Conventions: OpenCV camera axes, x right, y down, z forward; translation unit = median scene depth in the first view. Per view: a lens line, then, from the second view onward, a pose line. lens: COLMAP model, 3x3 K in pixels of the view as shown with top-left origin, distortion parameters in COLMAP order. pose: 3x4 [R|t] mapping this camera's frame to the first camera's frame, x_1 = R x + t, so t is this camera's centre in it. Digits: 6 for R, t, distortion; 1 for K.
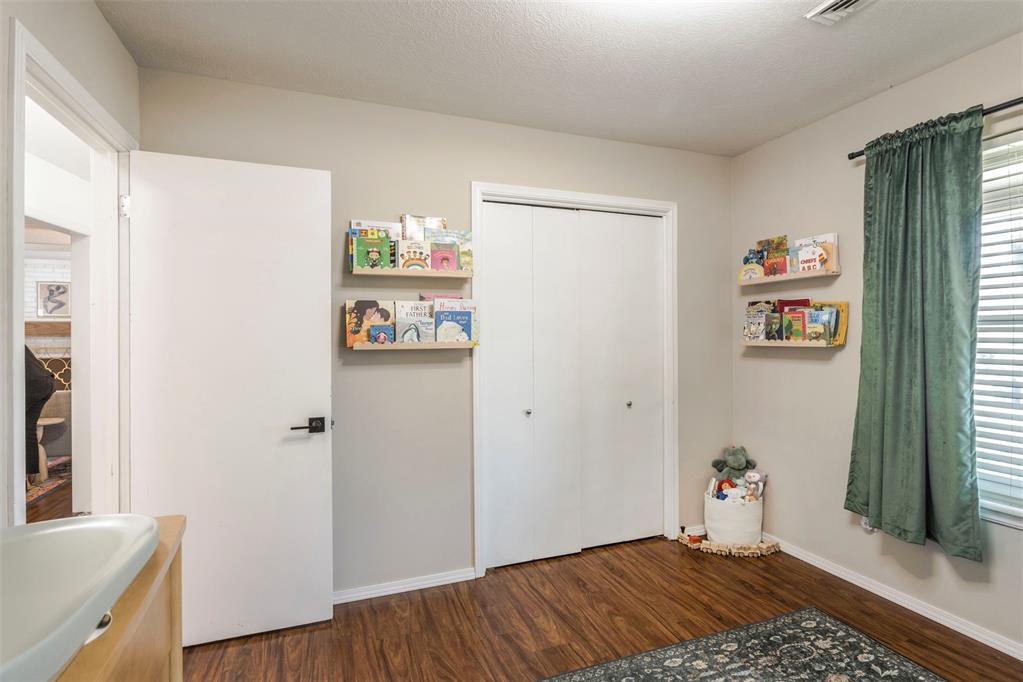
lens RADIAL K [[499.2, 0, 514.6], [0, 499.2, 340.8], [0, 0, 1]] dist [-0.001486, -0.000344]
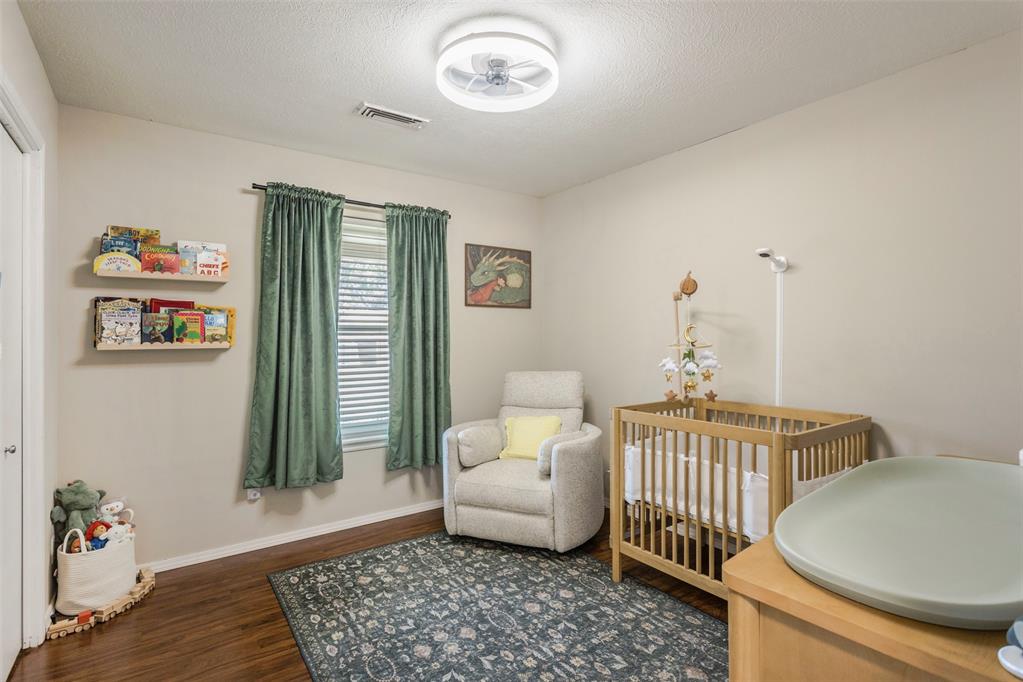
lens RADIAL K [[499.2, 0, 514.7], [0, 499.2, 339.6], [0, 0, 1]] dist [-0.001486, -0.000344]
pose [[-0.249750, 0.001082, 0.968310, -0.577048], [0.016920, 0.999852, 0.003247, 0.001110], [-0.968163, 0.017195, -0.249731, 0.649320]]
